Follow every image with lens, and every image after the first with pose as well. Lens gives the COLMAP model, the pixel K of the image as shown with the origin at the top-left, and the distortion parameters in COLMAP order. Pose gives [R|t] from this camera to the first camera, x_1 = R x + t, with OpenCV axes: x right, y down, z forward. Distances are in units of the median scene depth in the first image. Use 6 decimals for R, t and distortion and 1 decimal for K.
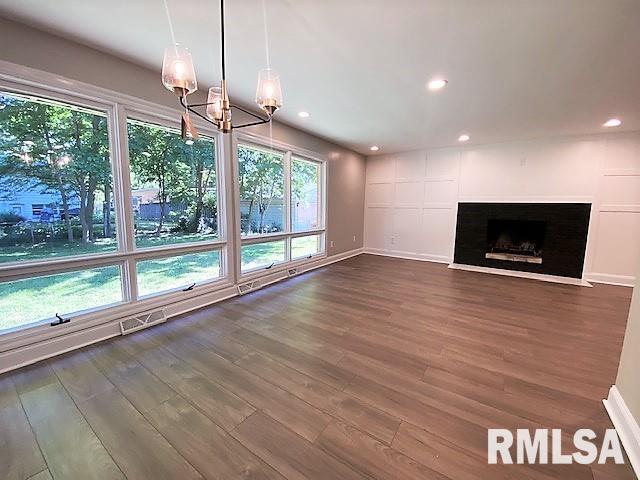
lens RADIAL K [[262.2, 0, 321.4], [0, 262.2, 238.3], [0, 0, 1]] dist [0.013690, -0.021202]
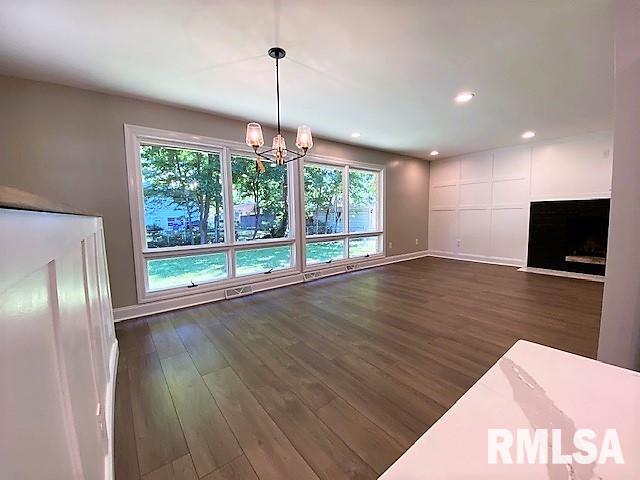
lens RADIAL K [[259.5, 0, 320.0], [0, 259.5, 238.2], [0, 0, 1]] dist [0.021202, -0.020425]
pose [[0.953046, -0.004362, -0.302796, 0.111909], [-0.004973, 0.999536, -0.030051, 0.033673], [0.302786, 0.030146, 0.952582, -0.146782]]
